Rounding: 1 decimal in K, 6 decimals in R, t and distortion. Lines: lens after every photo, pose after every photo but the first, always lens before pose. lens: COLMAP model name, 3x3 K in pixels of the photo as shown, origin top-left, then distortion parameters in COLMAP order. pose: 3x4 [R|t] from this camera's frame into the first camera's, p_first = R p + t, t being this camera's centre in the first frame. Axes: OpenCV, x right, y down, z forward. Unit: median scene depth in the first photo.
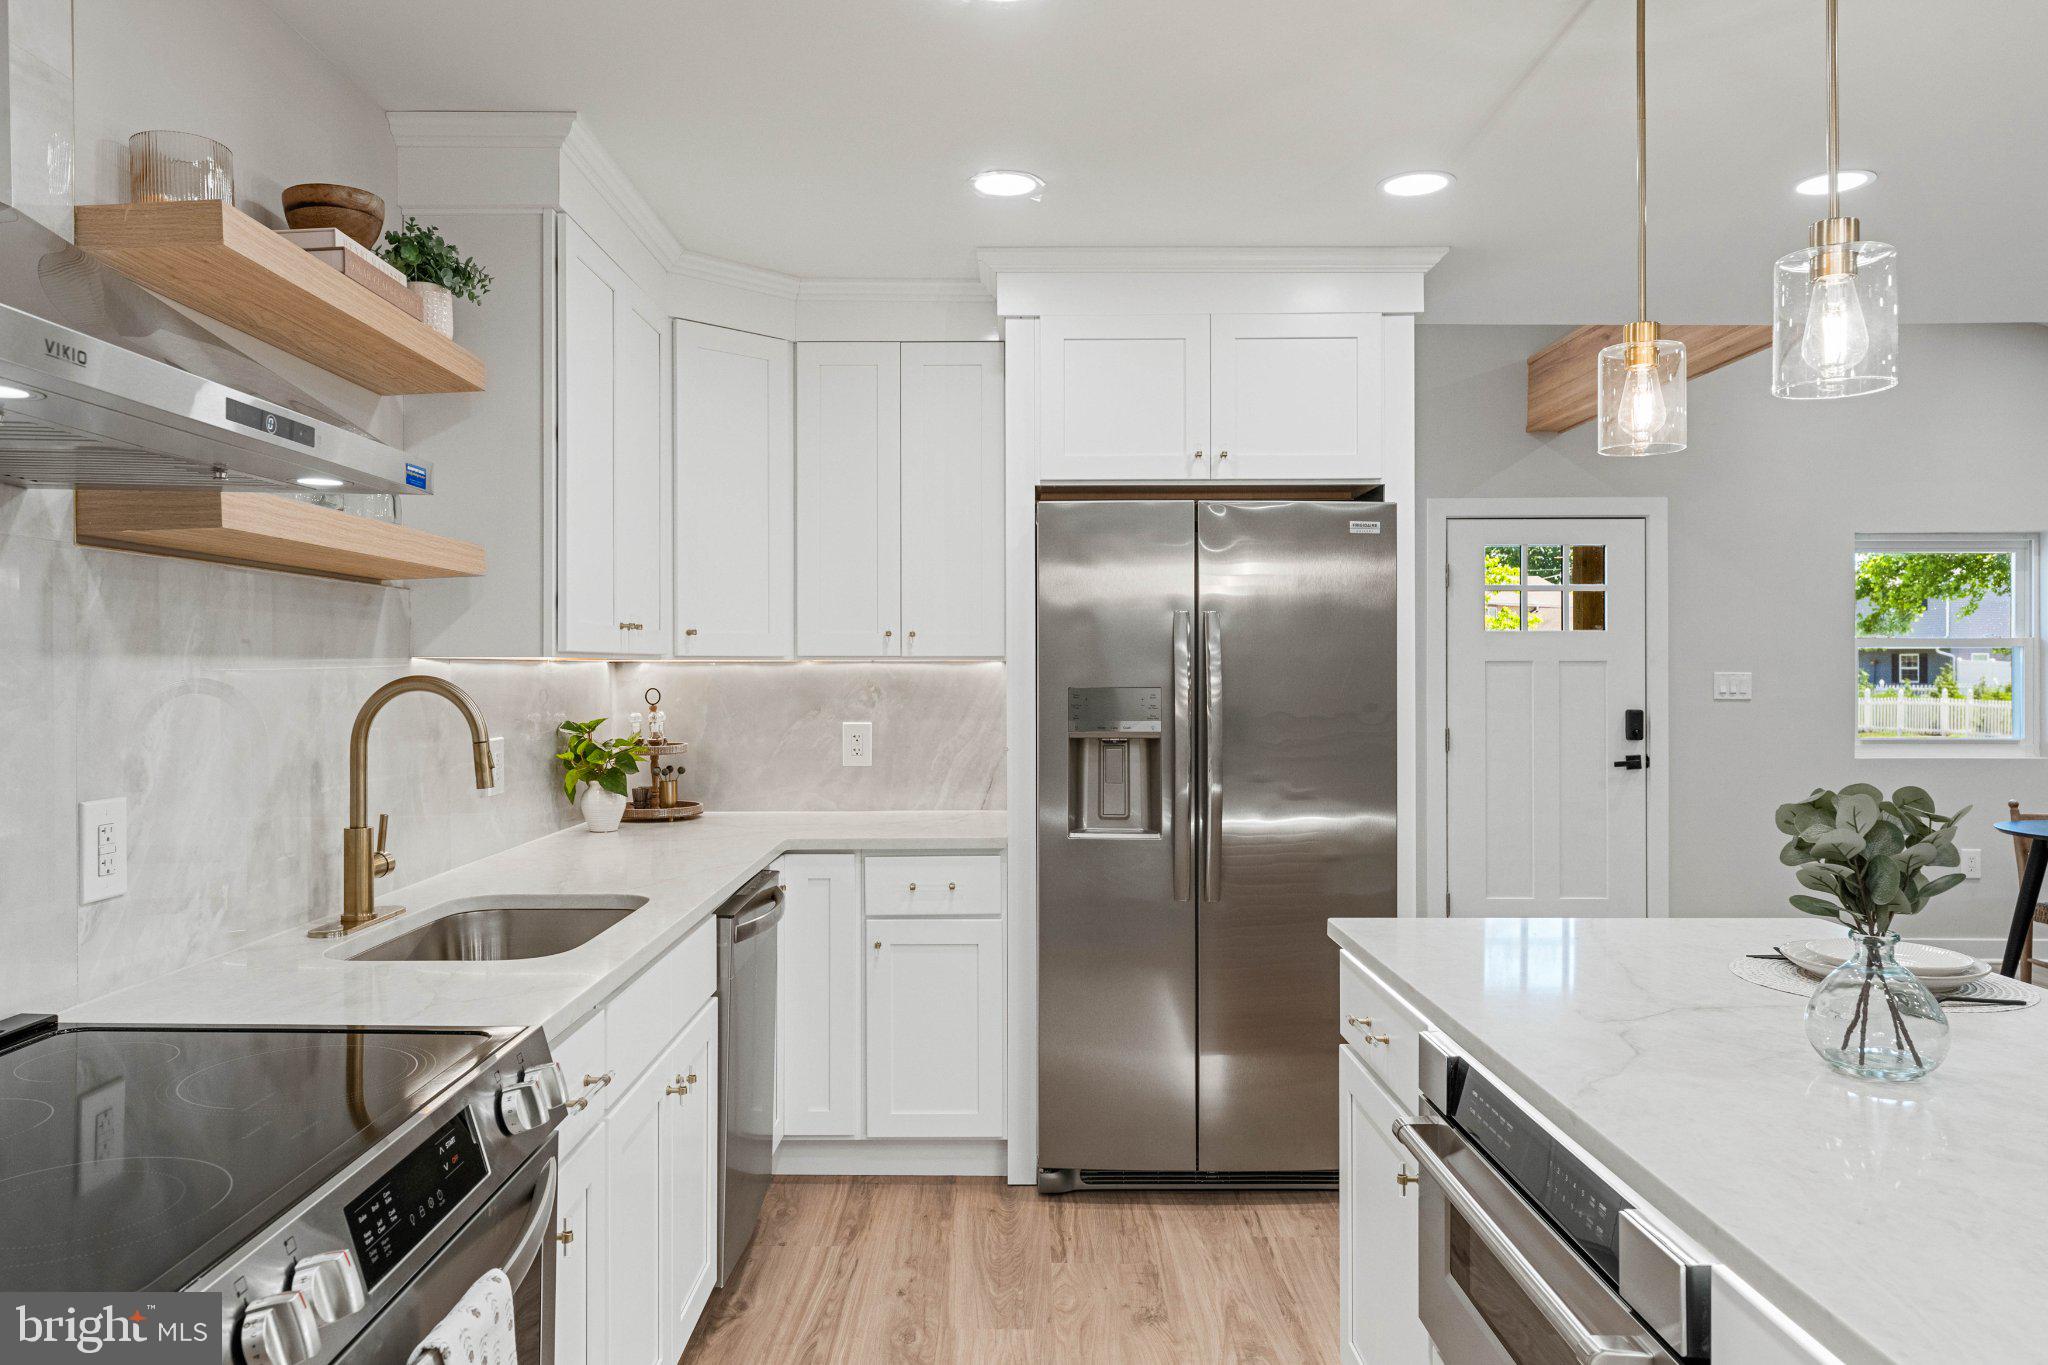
lens RADIAL K [[1370.2, 0, 1001.1], [0, 1370.2, 667.3], [0, 0, 1]] dist [0.007300, -0.003475]
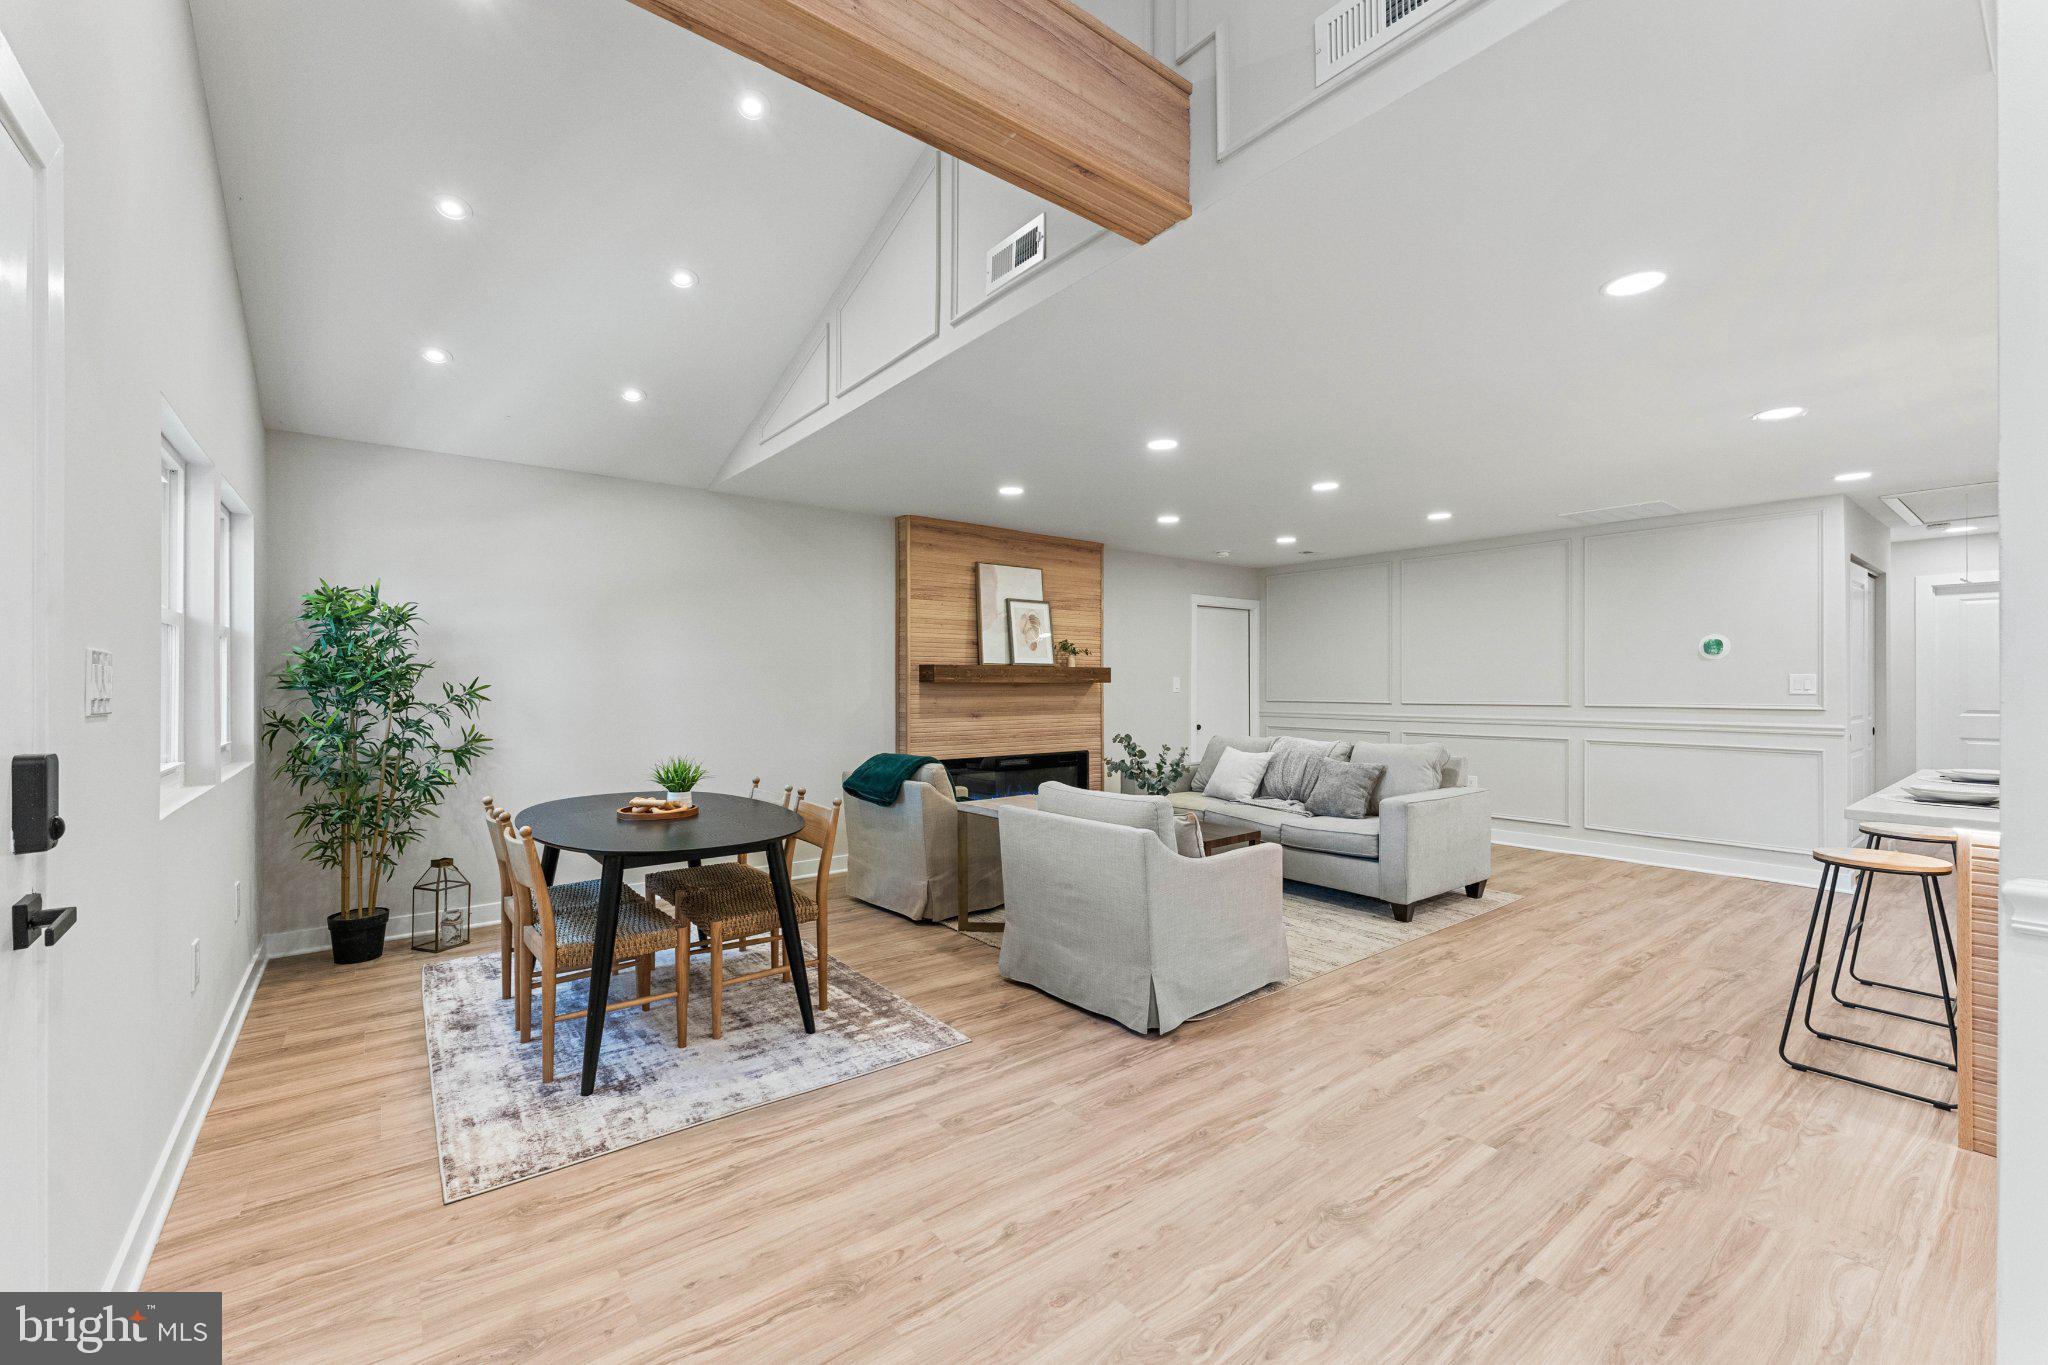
lens RADIAL K [[828.4, 0, 1028.3], [0, 828.4, 681.8], [0, 0, 1]] dist [0.003918, -0.000223]
pose [[-0.620674, 0.002550, 0.784064, 0.295718], [-0.001179, 0.999991, -0.004186, 0.025479], [-0.784067, -0.003523, -0.620666, 1.667830]]
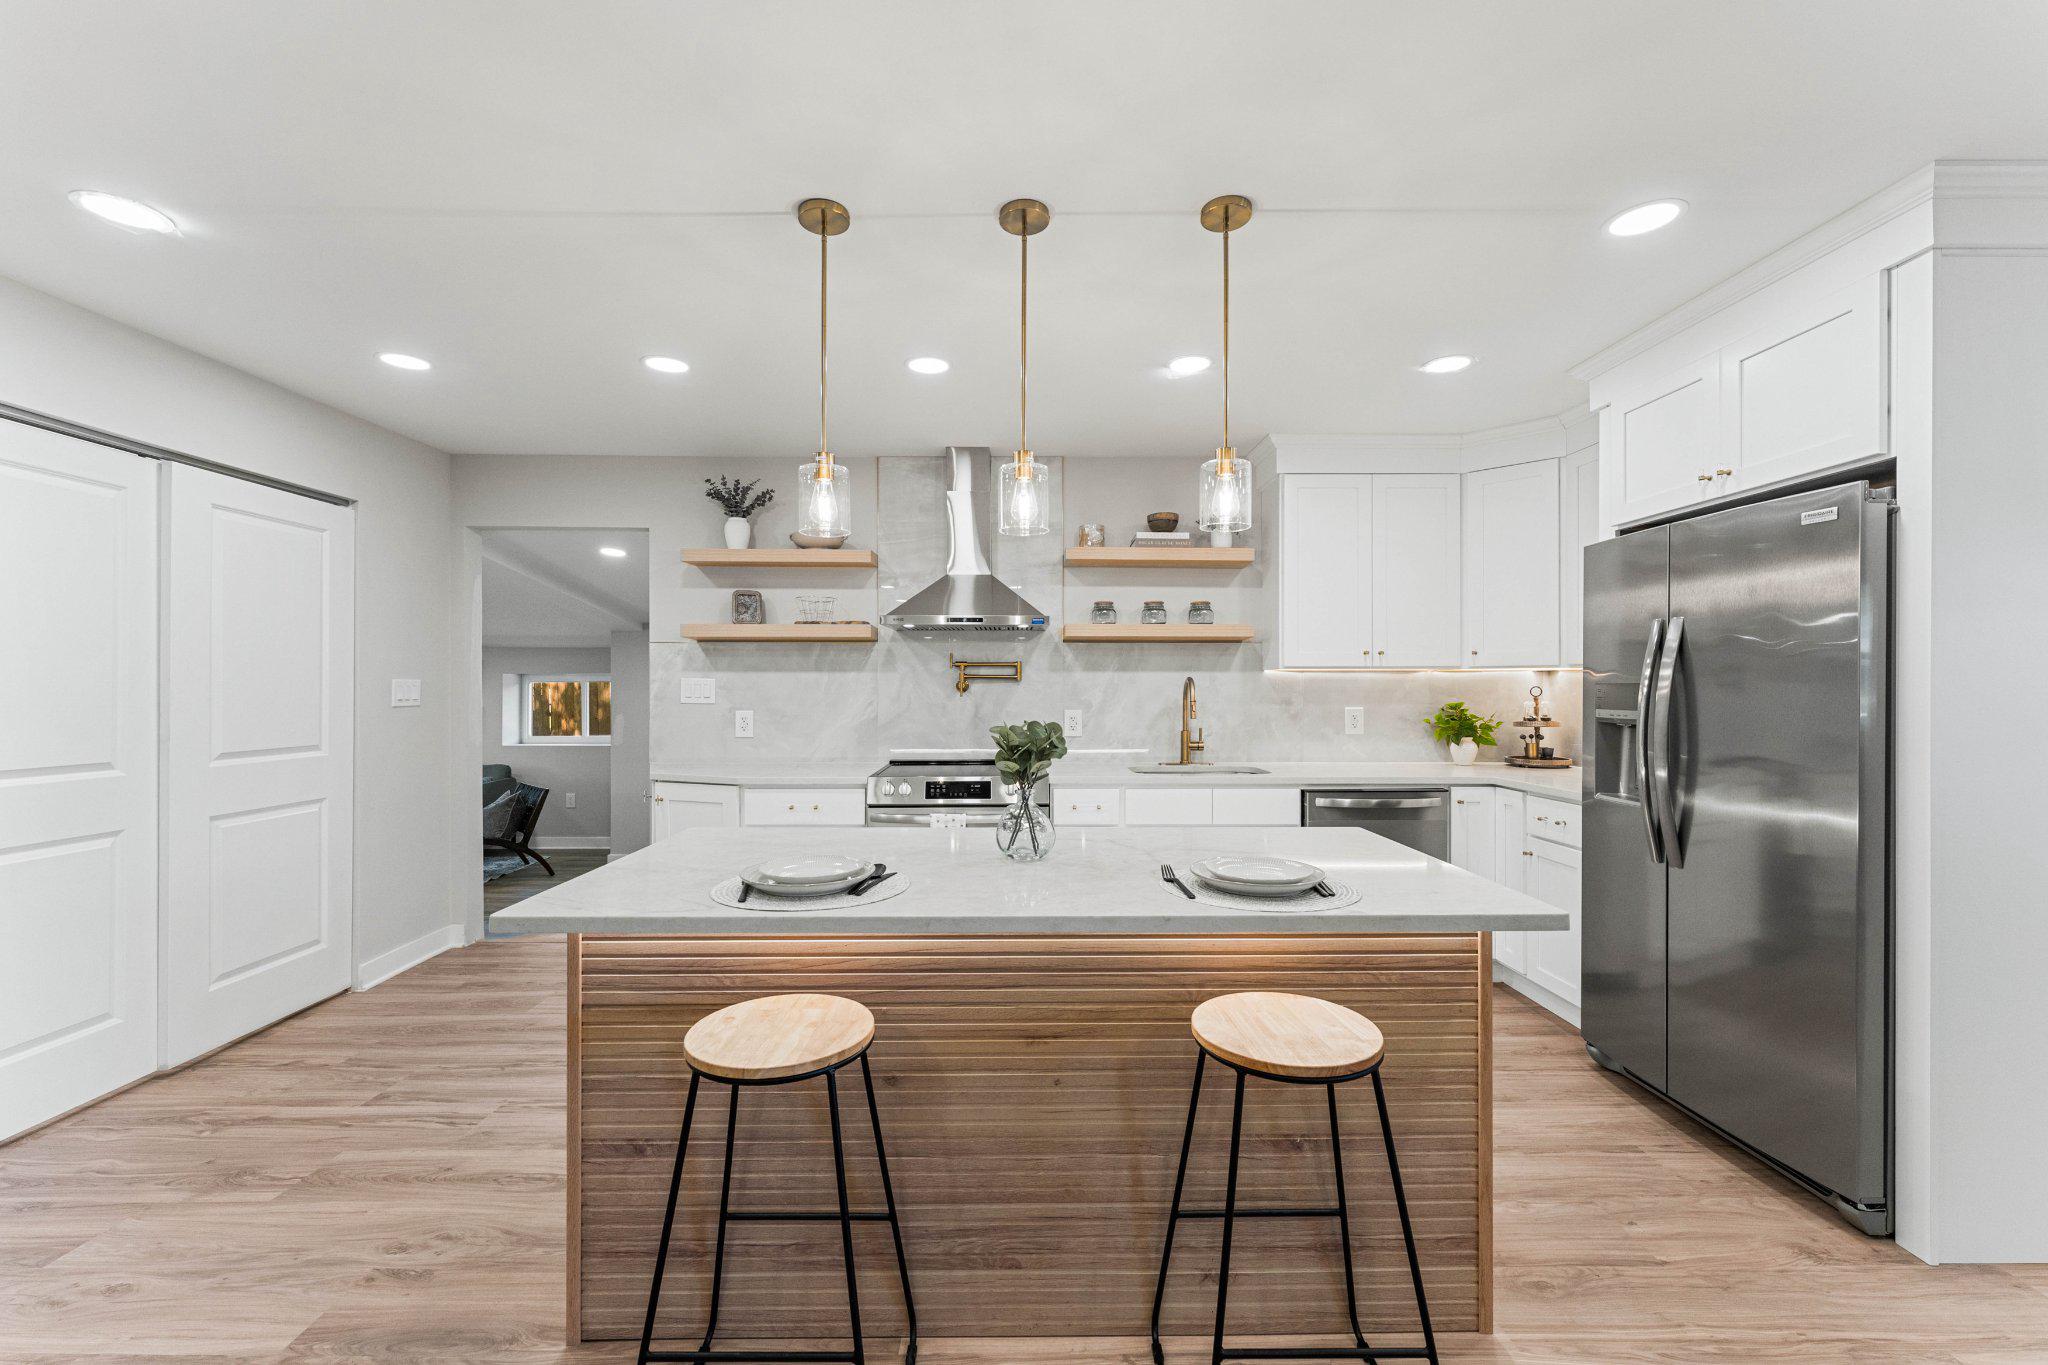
lens RADIAL K [[828.4, 0, 1021.9], [0, 828.4, 688.2], [0, 0, 1]] dist [0.003918, -0.000223]
pose [[0.013727, 0.002400, -0.999903, 0.822179], [0.001074, 0.999997, 0.002415, 0.016258], [0.999905, -0.001107, 0.013724, 0.425738]]
